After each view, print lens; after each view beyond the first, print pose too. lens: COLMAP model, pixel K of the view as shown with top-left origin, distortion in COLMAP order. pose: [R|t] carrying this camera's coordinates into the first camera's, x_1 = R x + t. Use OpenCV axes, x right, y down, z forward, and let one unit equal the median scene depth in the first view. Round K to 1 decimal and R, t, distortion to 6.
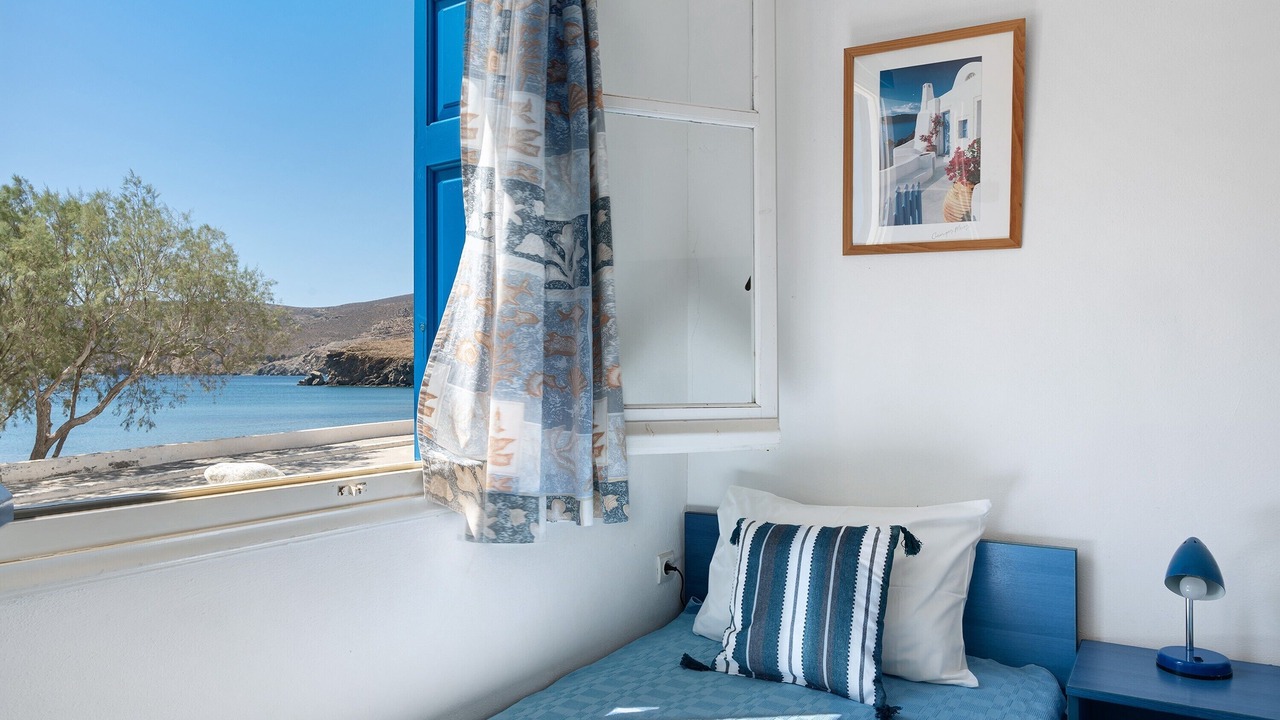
lens RADIAL K [[867.7, 0, 620.8], [0, 867.7, 357.5], [0, 0, 1]] dist [0.003140, -0.019281]
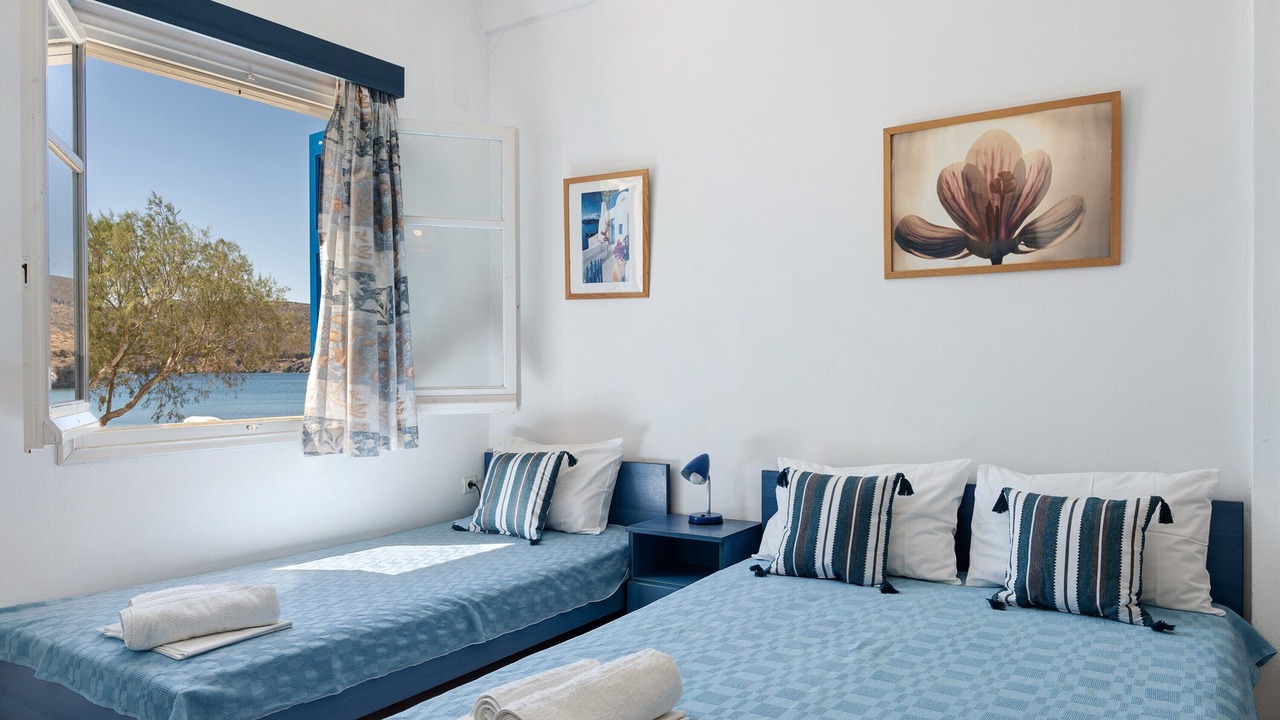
lens RADIAL K [[867.7, 0, 633.7], [0, 867.7, 367.8], [0, 0, 1]] dist [0.003140, -0.019281]
pose [[0.999831, -0.009935, -0.015466, 0.435191], [0.010227, 0.999769, 0.018922, -0.015667], [0.015275, -0.019077, 0.999701, -0.742832]]
